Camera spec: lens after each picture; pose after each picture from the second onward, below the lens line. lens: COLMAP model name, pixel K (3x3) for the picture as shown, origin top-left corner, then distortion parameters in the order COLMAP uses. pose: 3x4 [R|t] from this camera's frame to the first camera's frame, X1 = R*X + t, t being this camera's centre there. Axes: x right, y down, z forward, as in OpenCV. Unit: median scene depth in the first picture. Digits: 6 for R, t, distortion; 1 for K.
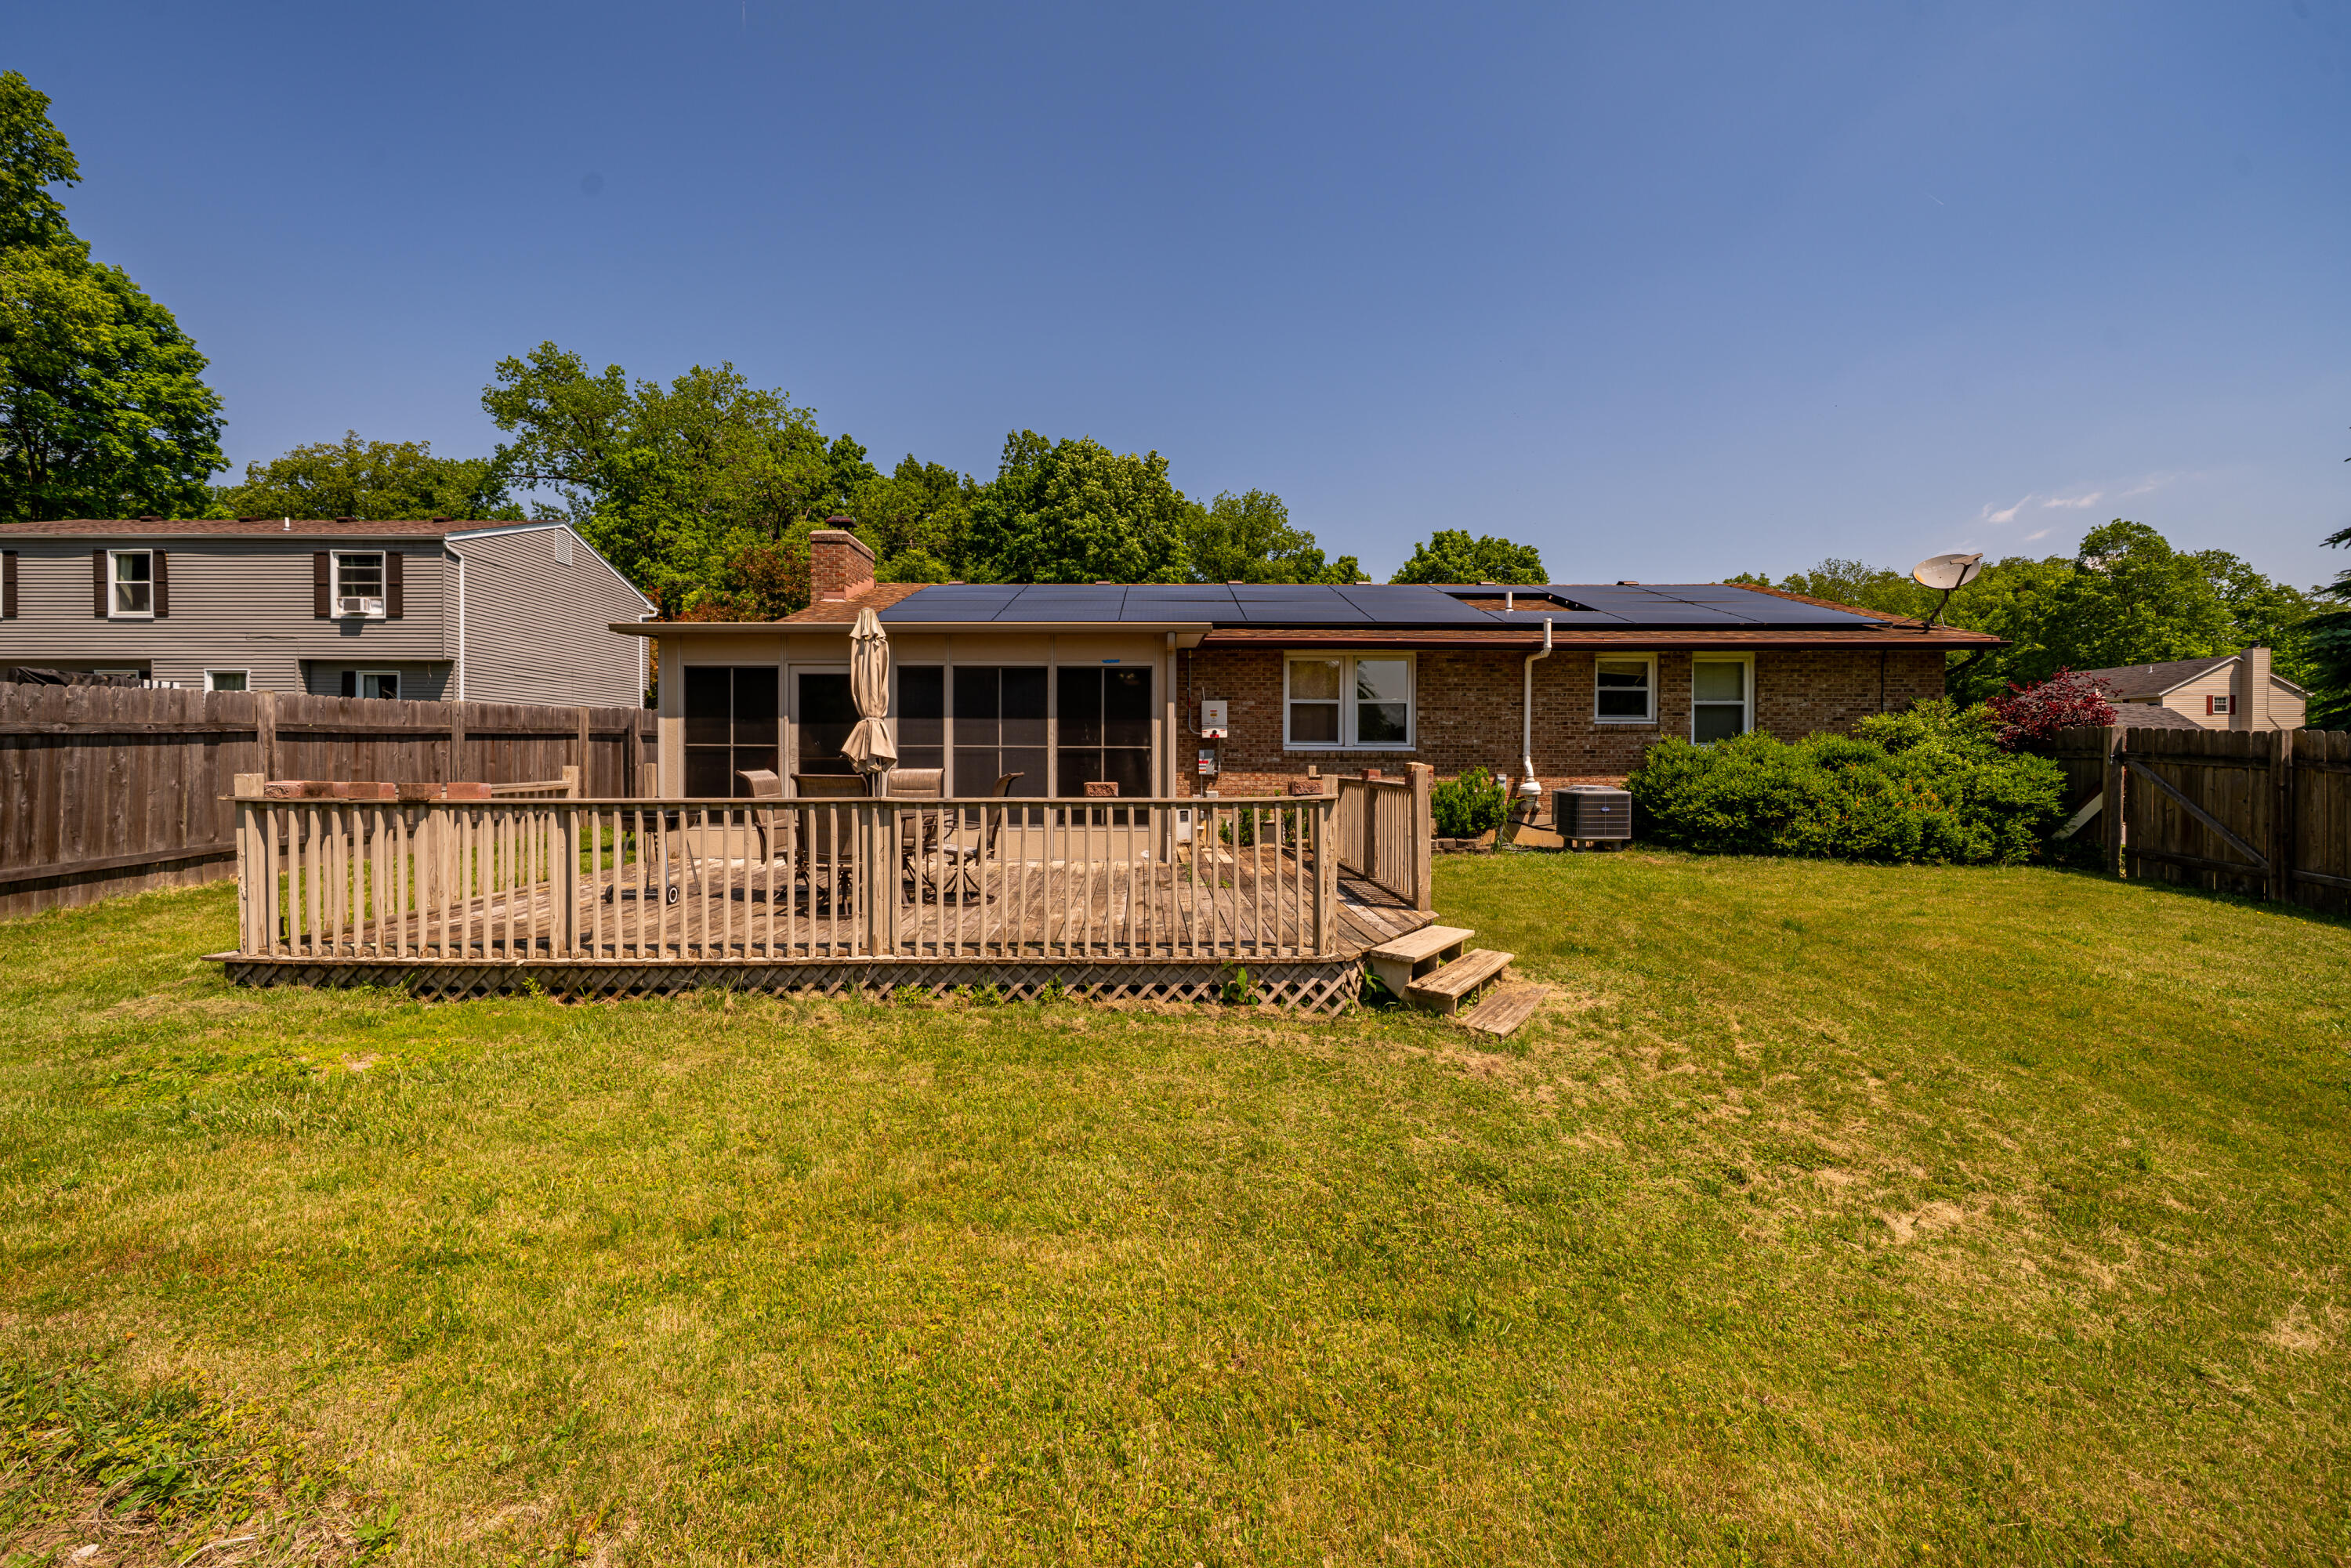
lens RADIAL K [[930.8, 0, 1164.6], [0, 930.8, 776.6], [0, 0, 1]] dist [-0.002576, -0.000356]
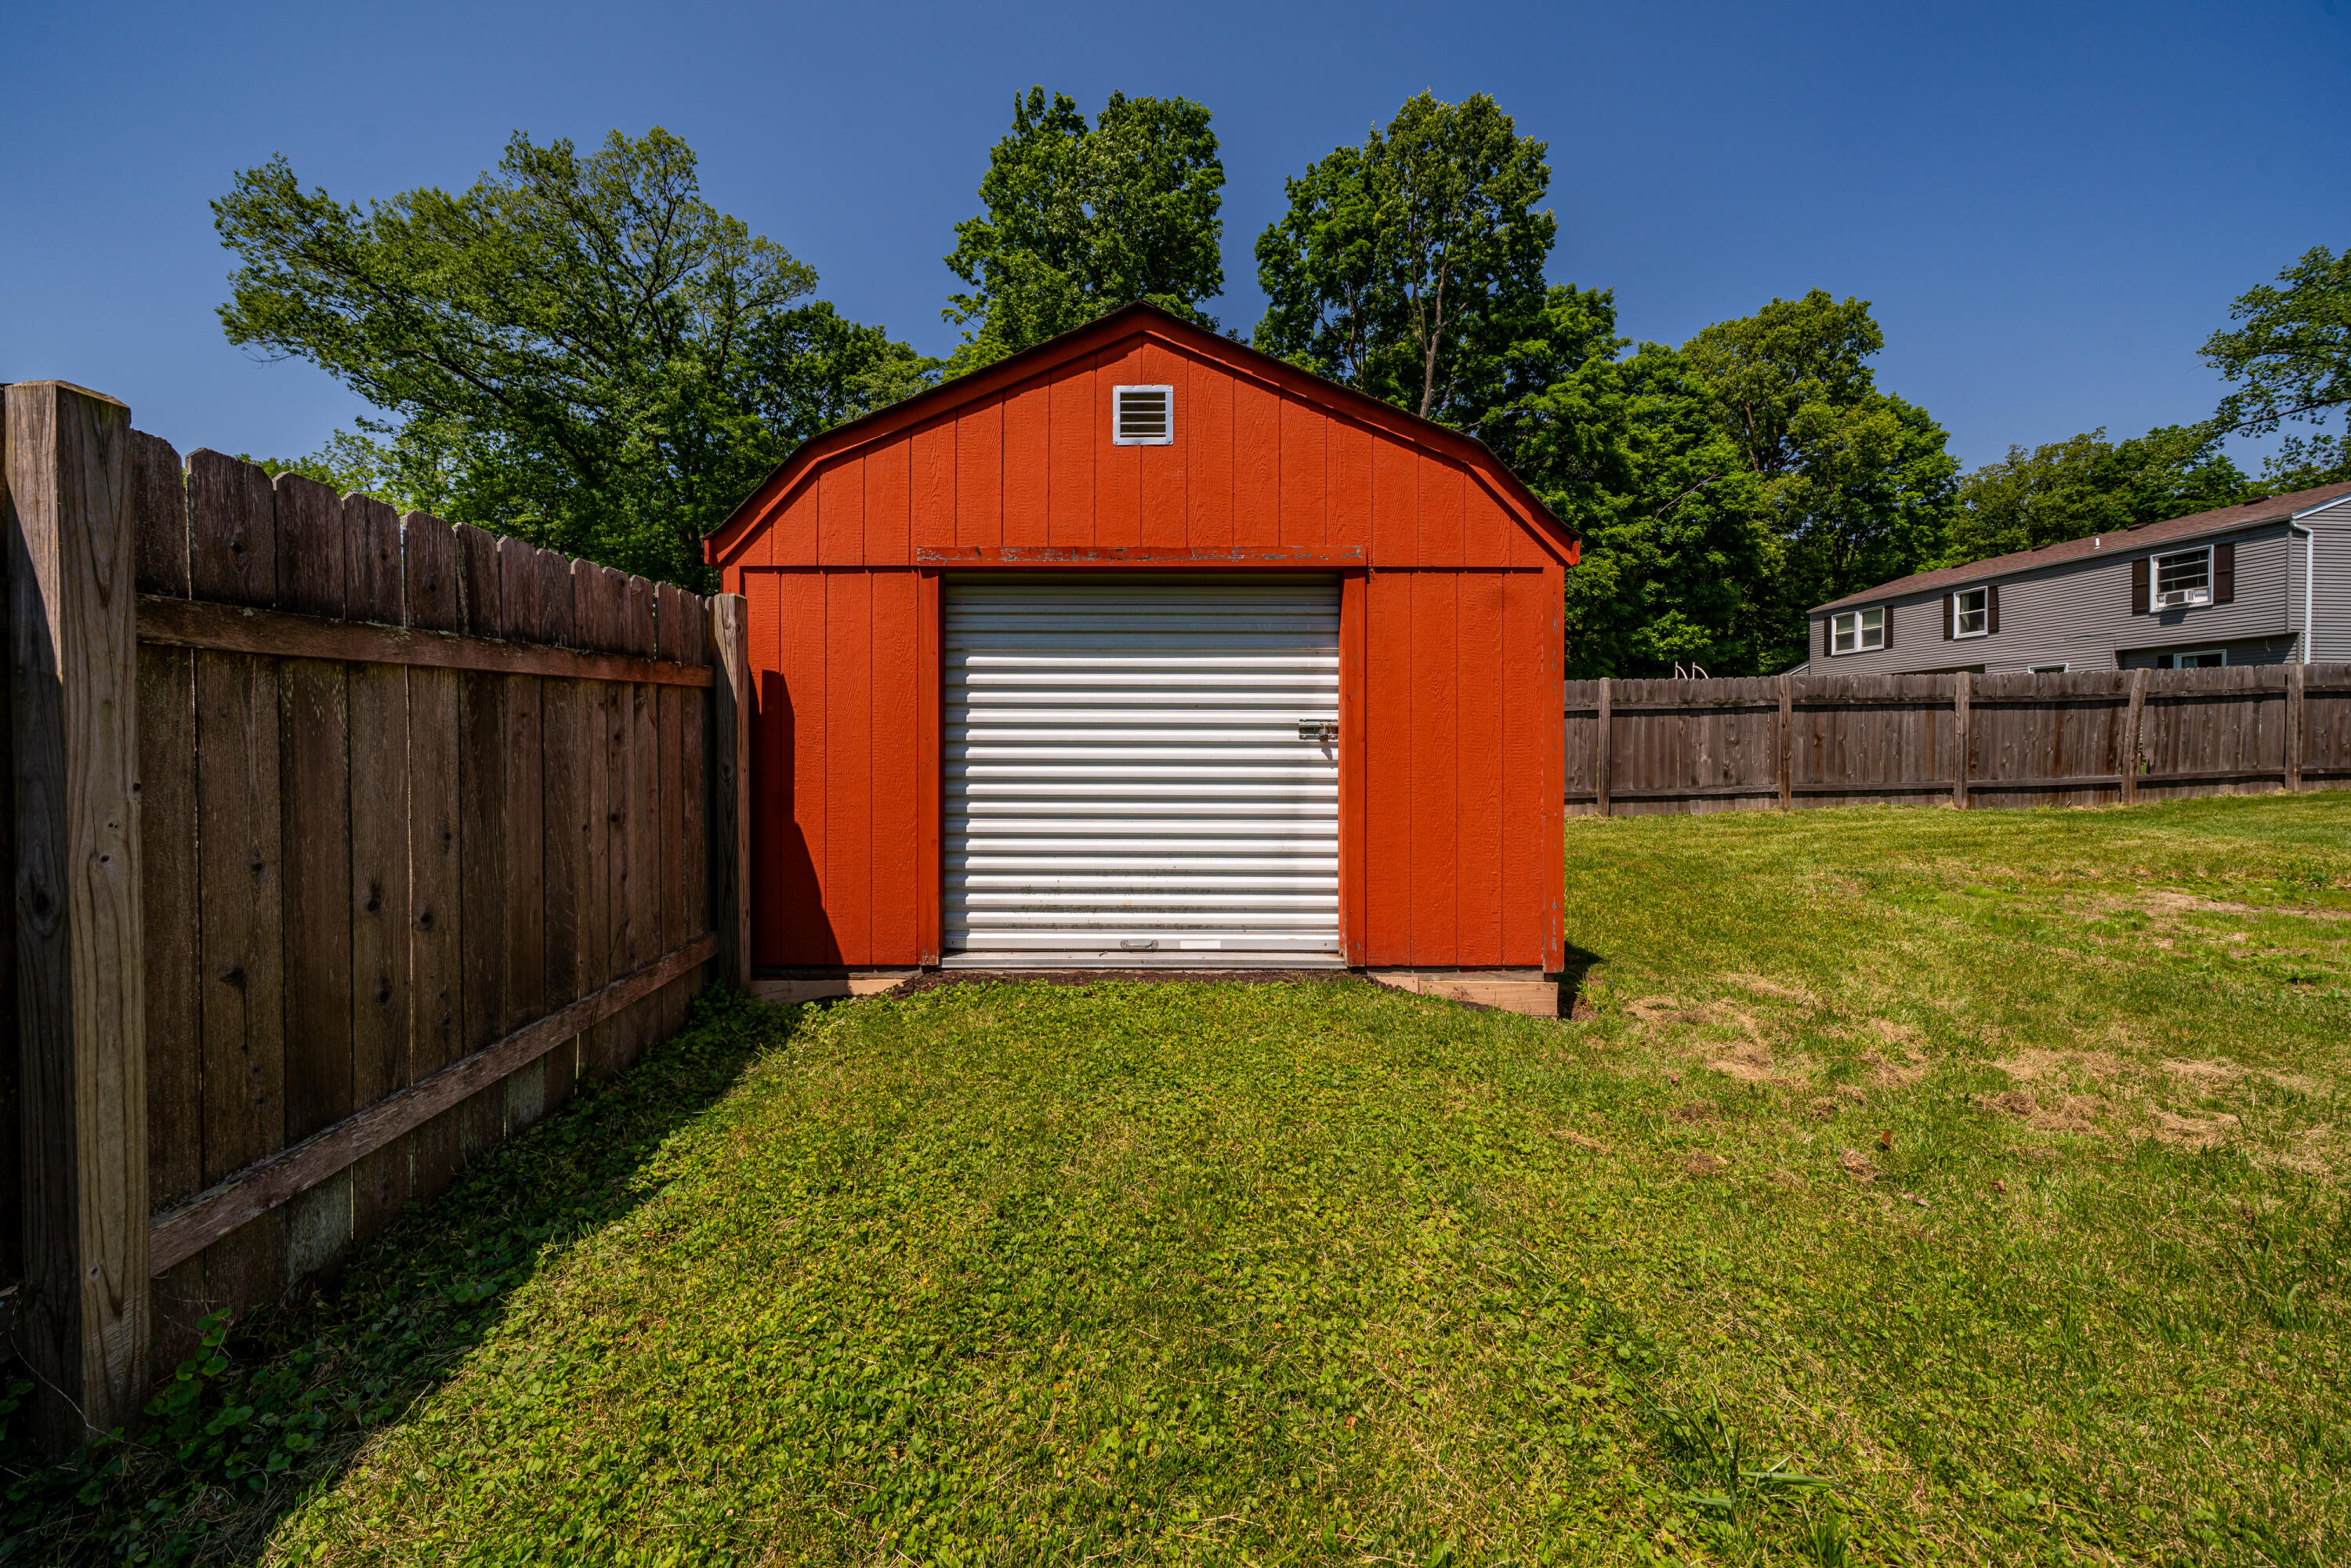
lens RADIAL K [[820.5, 0, 1126.9], [0, 820.5, 775.5], [0, 0, 1]] dist [-0.006794, 0.000879]
pose [[0.067407, 0.021364, -0.997497, 0.094209], [-0.011781, 0.999718, 0.020615, 0.047218], [0.997656, 0.010362, 0.067640, -0.541451]]
